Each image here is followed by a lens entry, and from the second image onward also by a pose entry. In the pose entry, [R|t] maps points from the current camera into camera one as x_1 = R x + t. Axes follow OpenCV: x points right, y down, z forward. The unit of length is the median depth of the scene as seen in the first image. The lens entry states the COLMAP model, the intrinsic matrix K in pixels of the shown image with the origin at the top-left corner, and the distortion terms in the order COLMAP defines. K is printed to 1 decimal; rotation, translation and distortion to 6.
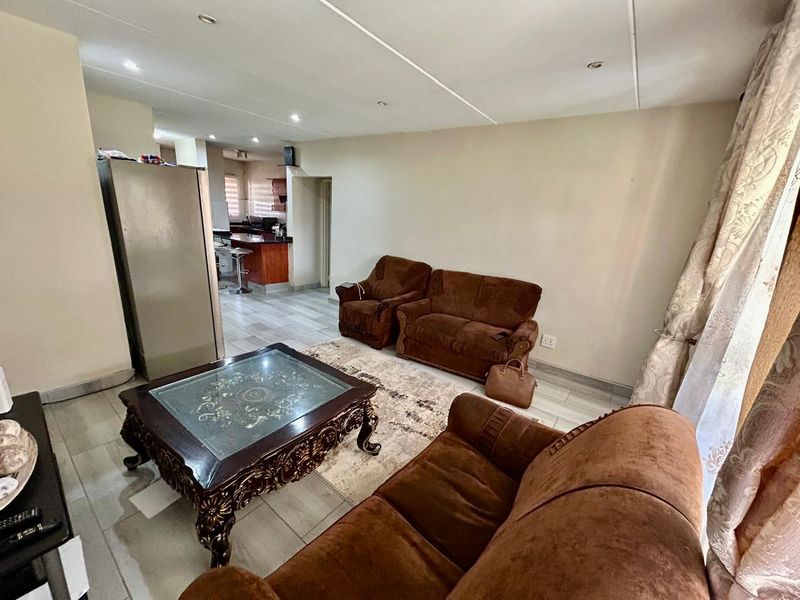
lens RADIAL K [[322.2, 0, 398.9], [0, 322.2, 298.4], [0, 0, 1]] dist [0.002208, 0.000163]
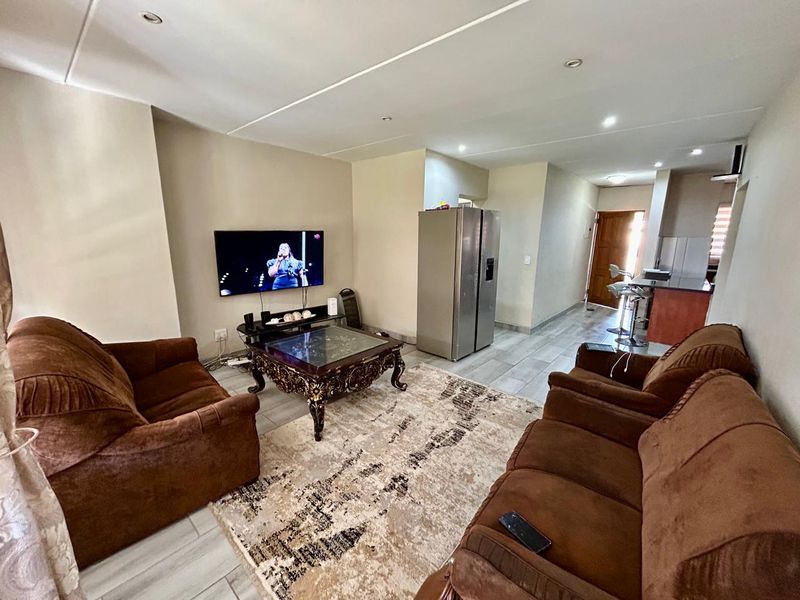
lens RADIAL K [[322.2, 0, 397.2], [0, 322.2, 296.8], [0, 0, 1]] dist [0.002208, 0.000163]
pose [[-0.066538, 0.120674, -0.990460, 0.237735], [-0.280802, 0.950275, 0.134642, -0.052481], [0.957457, 0.287082, -0.029344, 0.288944]]
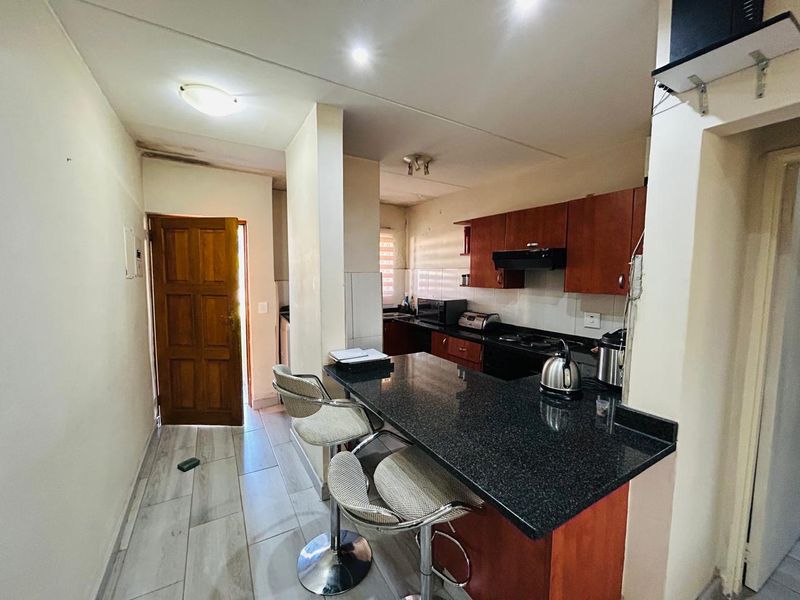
lens RADIAL K [[322.2, 0, 396.9], [0, 322.2, 299.3], [0, 0, 1]] dist [0.002208, 0.000163]
pose [[0.923610, -0.030864, -0.382089, -0.285536], [-0.043011, 0.982115, -0.183302, -0.154399], [0.380913, 0.185733, 0.905764, 0.509447]]
